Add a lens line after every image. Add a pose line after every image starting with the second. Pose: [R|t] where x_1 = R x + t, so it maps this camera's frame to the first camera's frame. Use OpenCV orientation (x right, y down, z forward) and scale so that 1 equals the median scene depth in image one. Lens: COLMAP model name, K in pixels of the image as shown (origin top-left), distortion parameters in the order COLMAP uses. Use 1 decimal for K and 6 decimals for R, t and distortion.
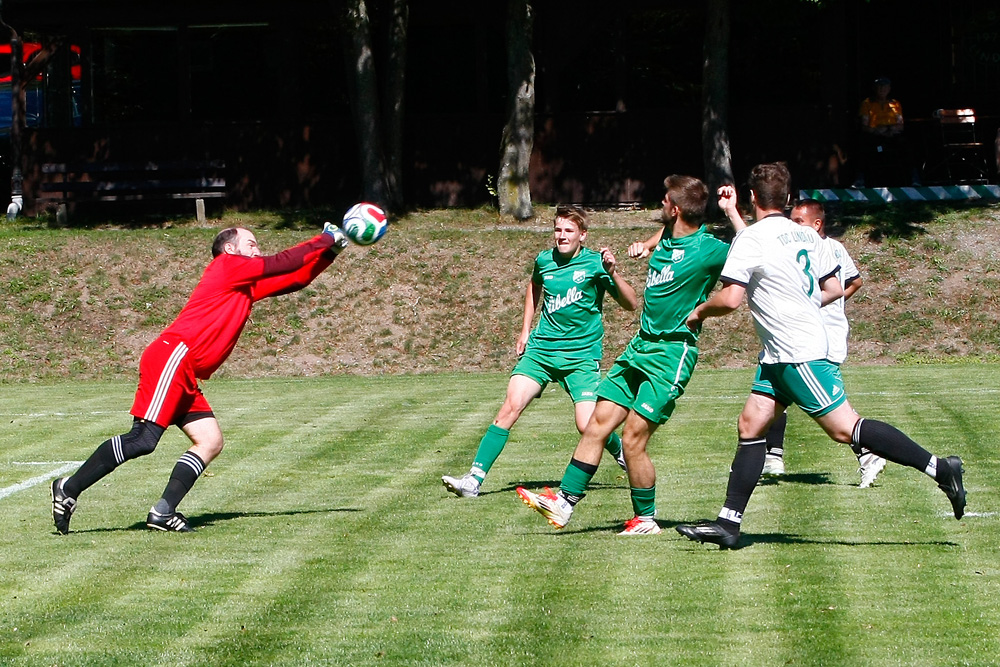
lens RADIAL K [[3950.0, 0, 503.9], [0, 3950.0, 335.0], [0, 0, 1]] dist [0.047432, 0.000000]
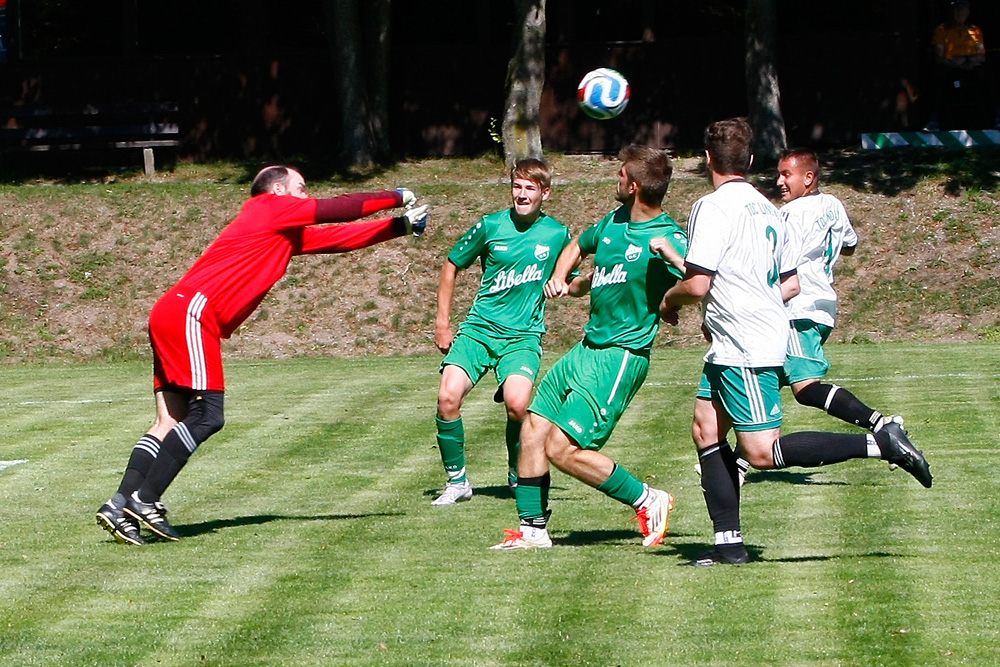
lens RADIAL K [[3950.0, 0, 472.3], [0, 3950.0, 370.7], [0, 0, 1]] dist [0.047432, 0.000000]
pose [[0.999964, -0.005626, 0.006288, -0.013591], [0.005496, 0.999774, 0.020542, -0.004012], [-0.006403, -0.020507, 0.999769, 0.158752]]
